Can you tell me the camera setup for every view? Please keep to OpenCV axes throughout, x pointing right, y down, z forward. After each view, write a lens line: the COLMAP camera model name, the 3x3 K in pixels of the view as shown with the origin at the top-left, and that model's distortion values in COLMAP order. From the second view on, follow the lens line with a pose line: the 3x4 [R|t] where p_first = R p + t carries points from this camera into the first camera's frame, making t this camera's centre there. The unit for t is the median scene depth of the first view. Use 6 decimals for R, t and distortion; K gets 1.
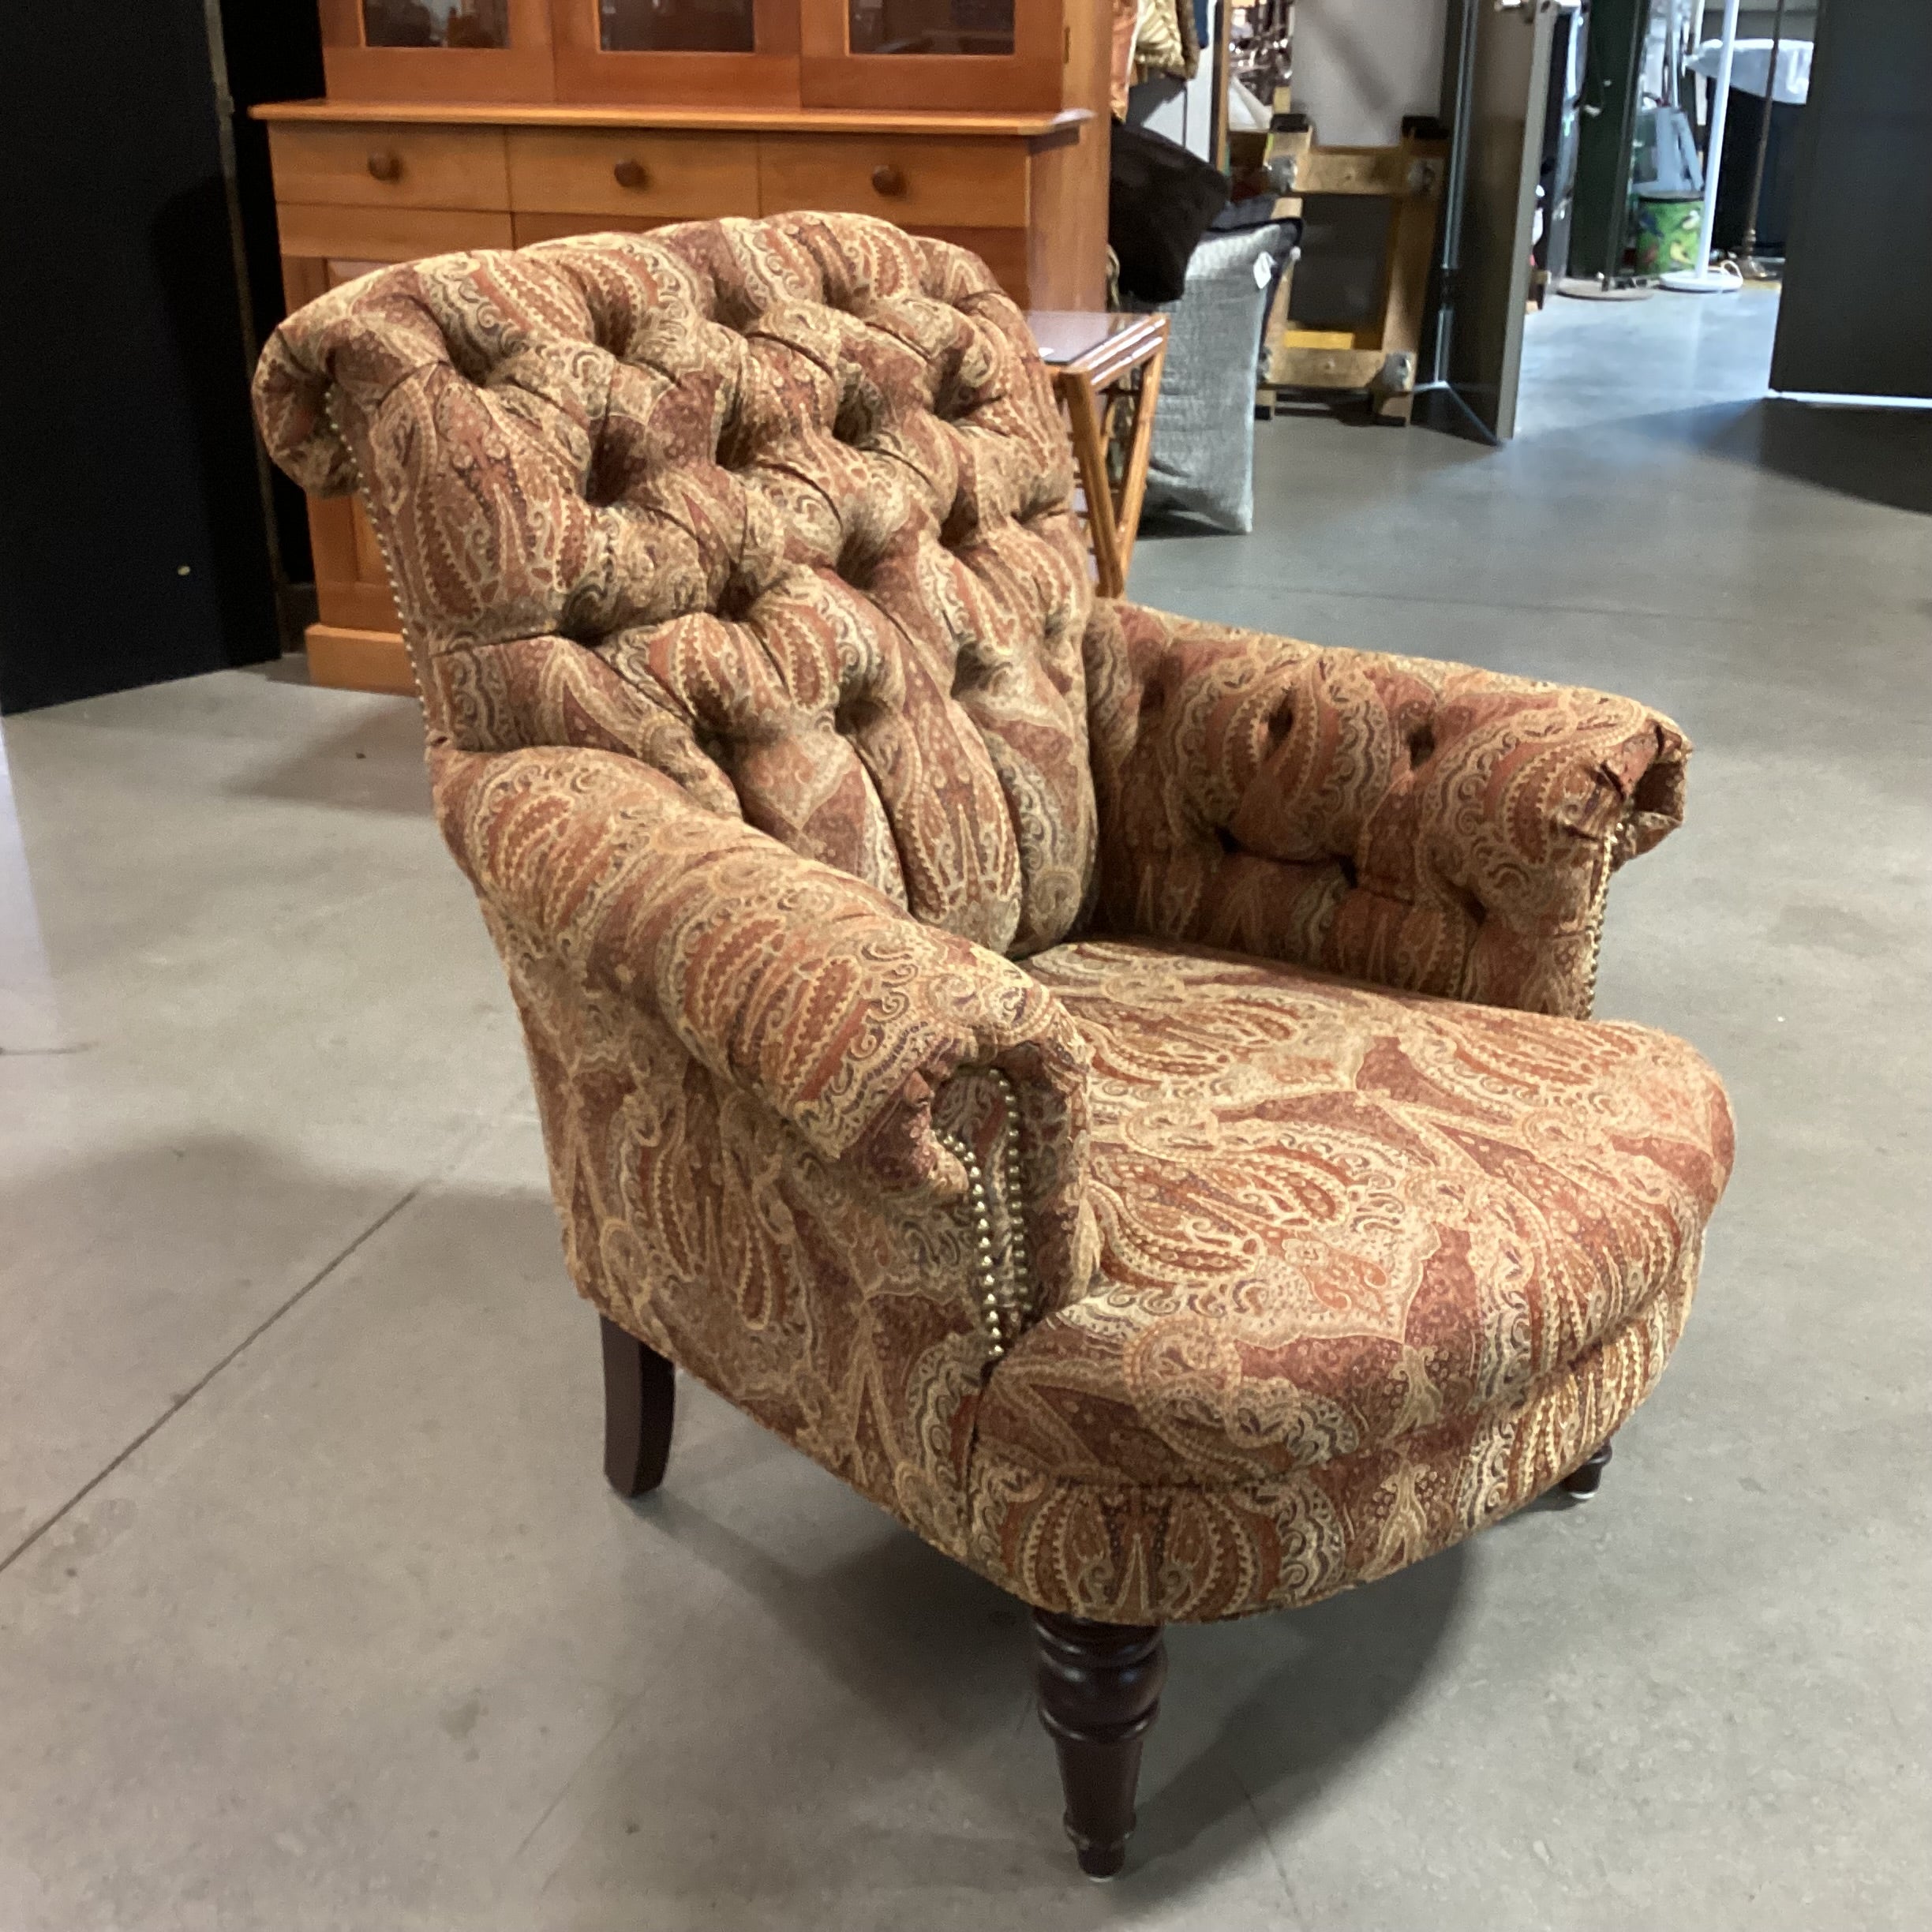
lens RADIAL K [[2314.8, 0, 969.3], [0, 2314.8, 947.6], [0, 0, 1]] dist [0.146273, -0.289814]
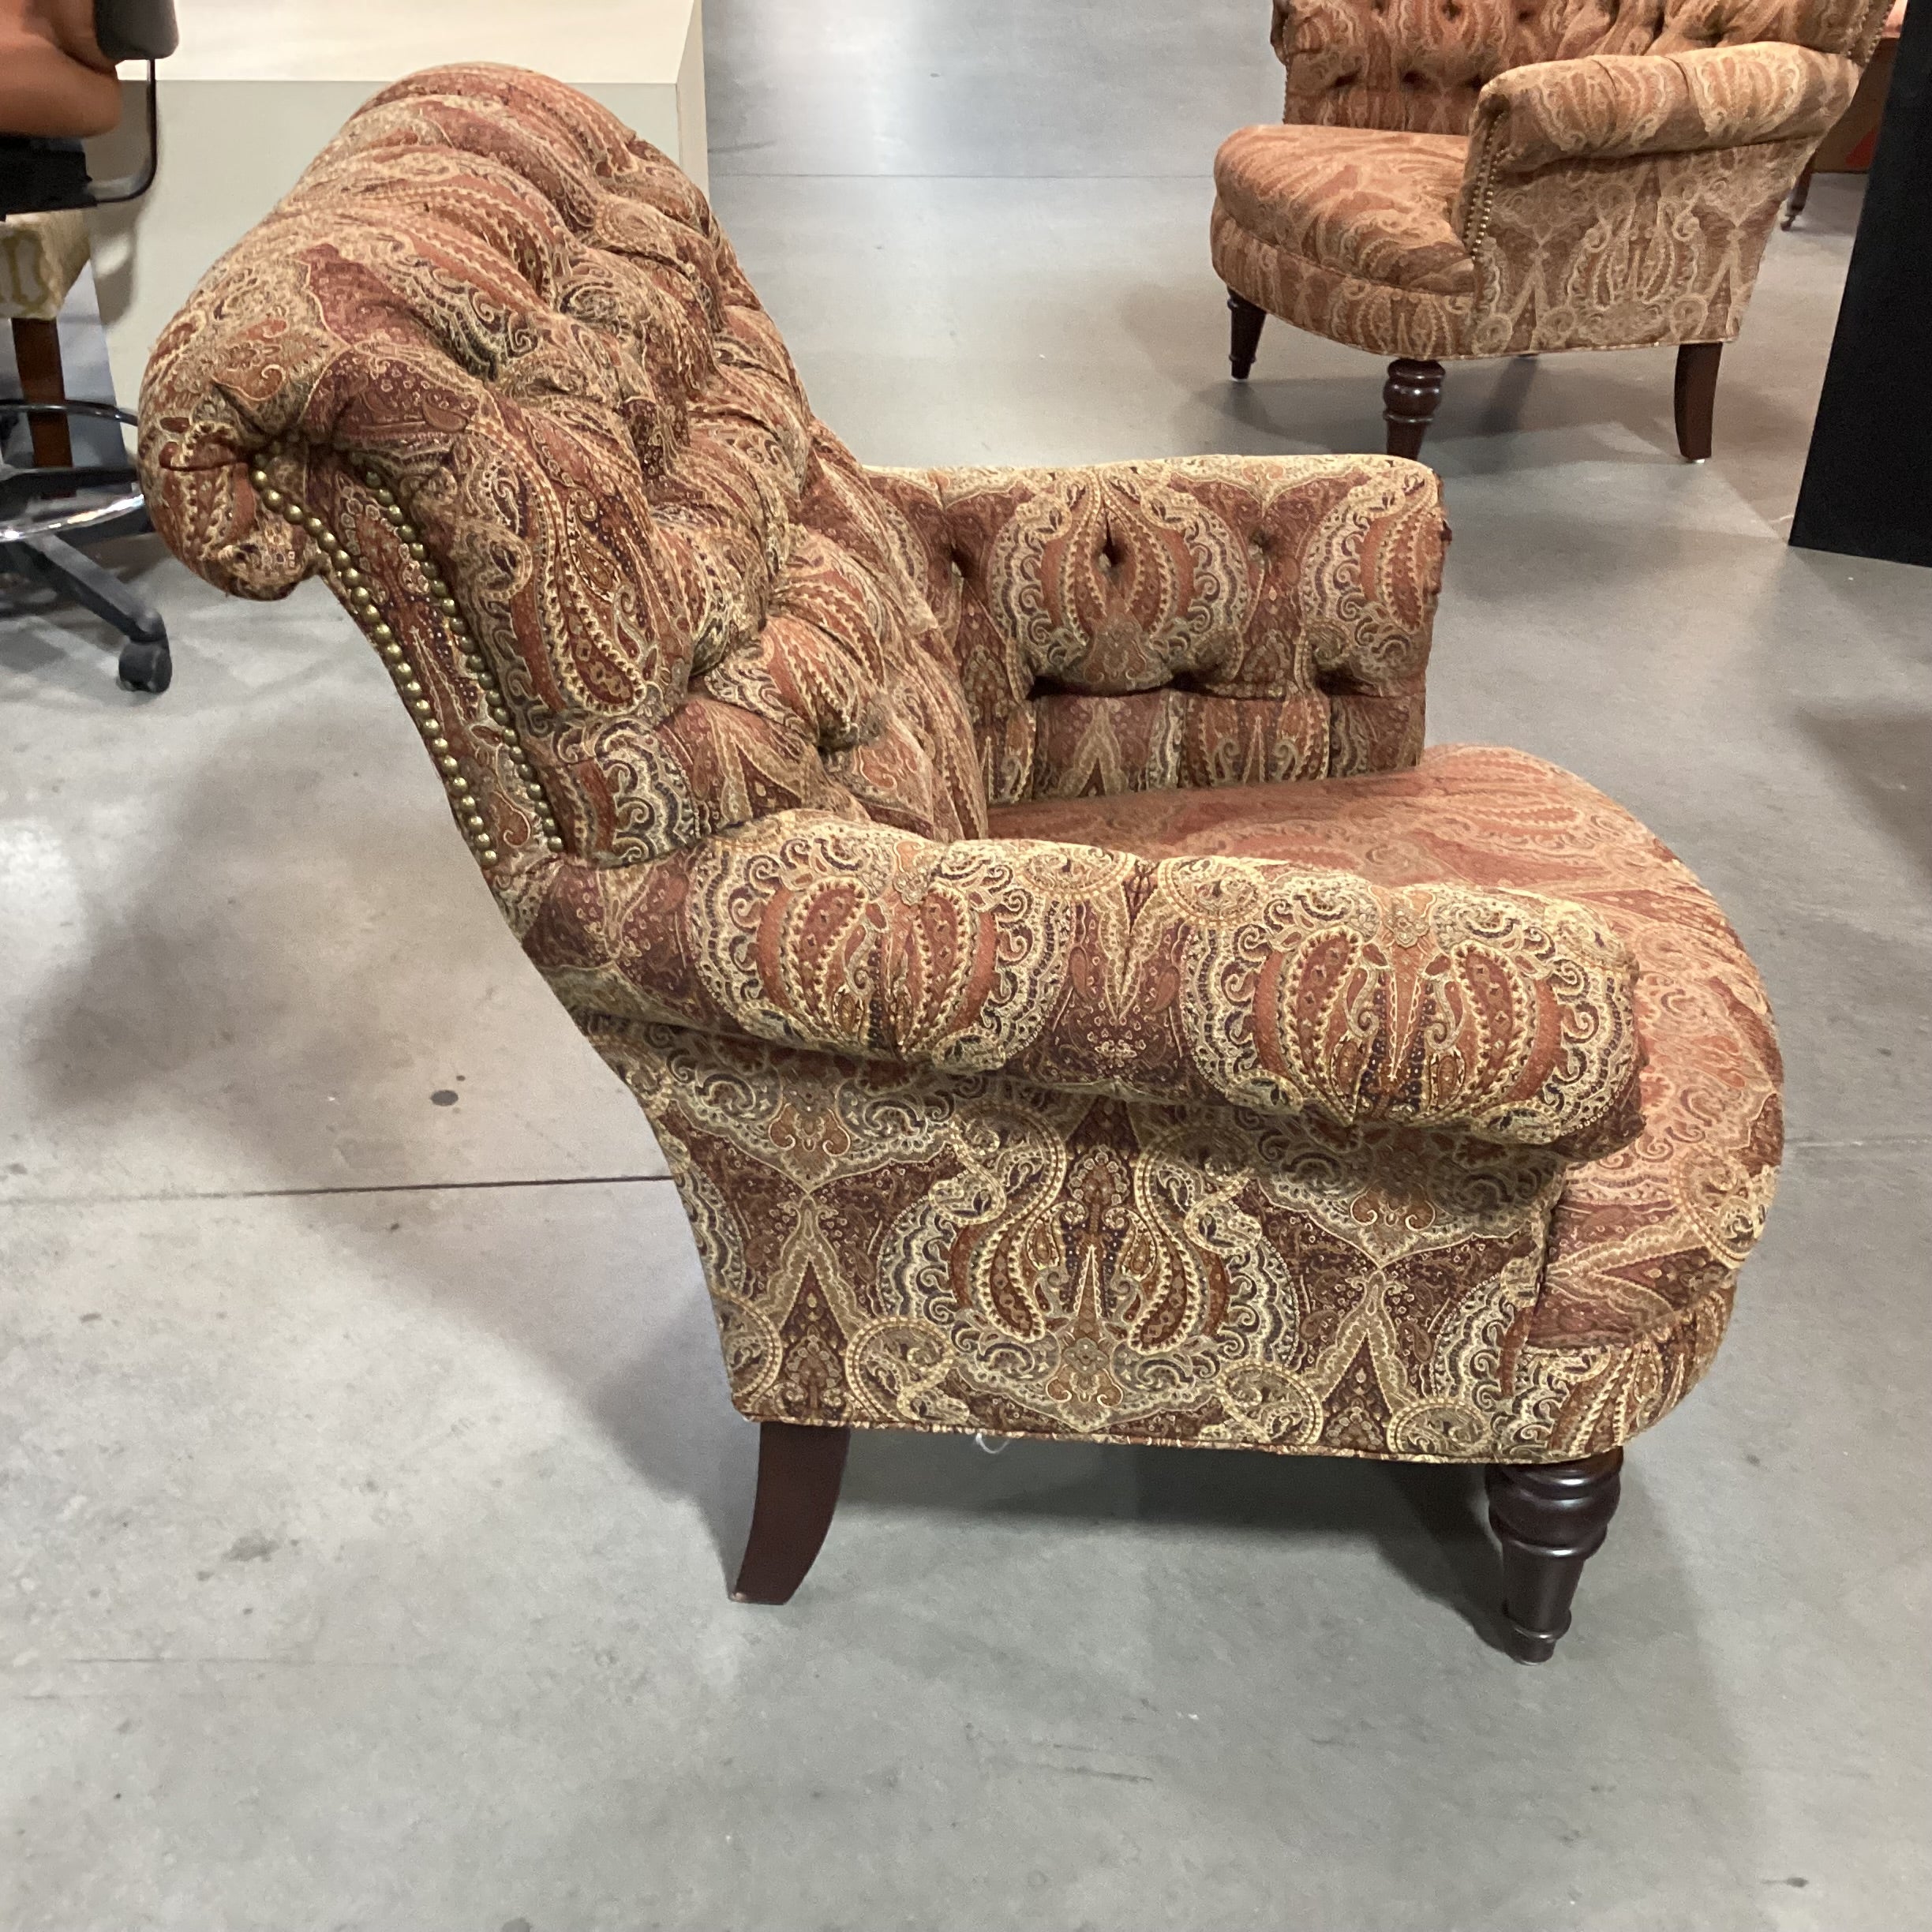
lens RADIAL K [[2328.7, 0, 966.9], [0, 2328.7, 947.3], [0, 0, 1]] dist [0.167946, -0.358310]
pose [[0.723288, -0.353377, 0.593279, -0.616965], [0.252890, 0.935007, 0.248614, -0.228563], [-0.642574, -0.029786, 0.765645, 0.322655]]
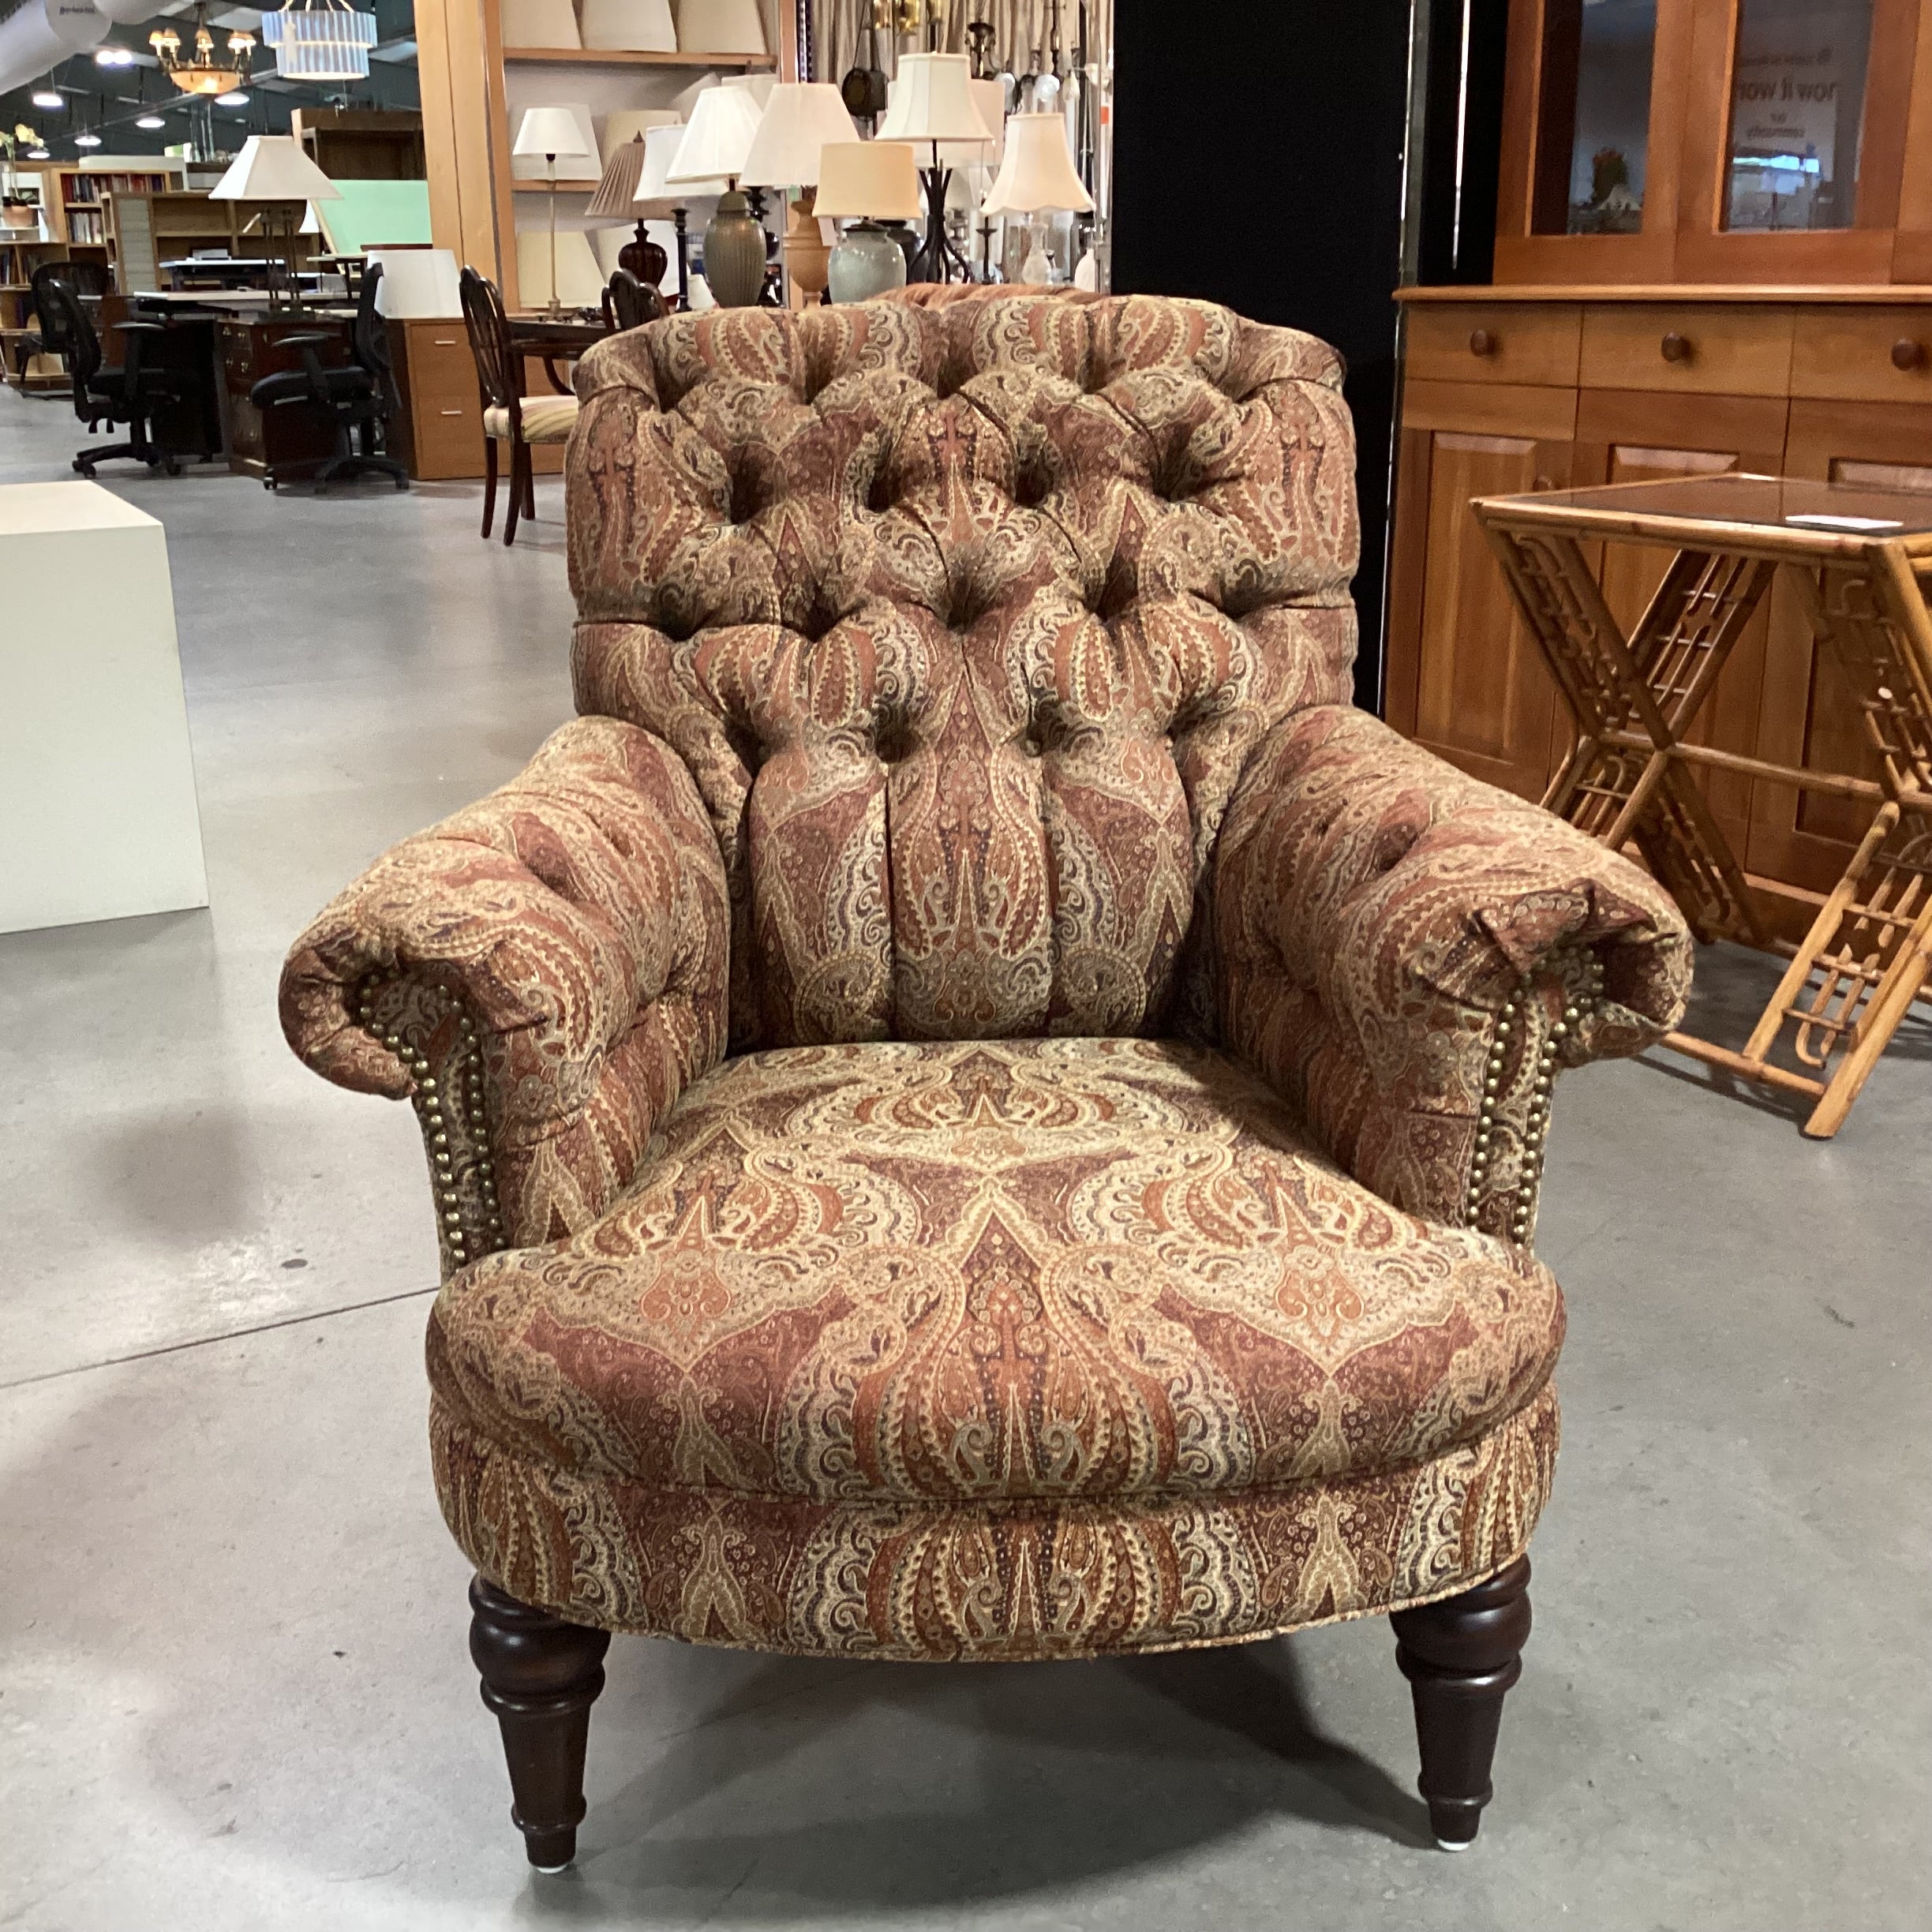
lens RADIAL K [[2314.8, 0, 969.3], [0, 2314.8, 947.6], [0, 0, 1]] dist [0.146273, -0.289814]
pose [[0.723416, 0.186555, -0.664730, 0.716148], [-0.257758, 0.966164, -0.009362, -0.013126], [0.640492, 0.178113, 0.747025, 0.287865]]
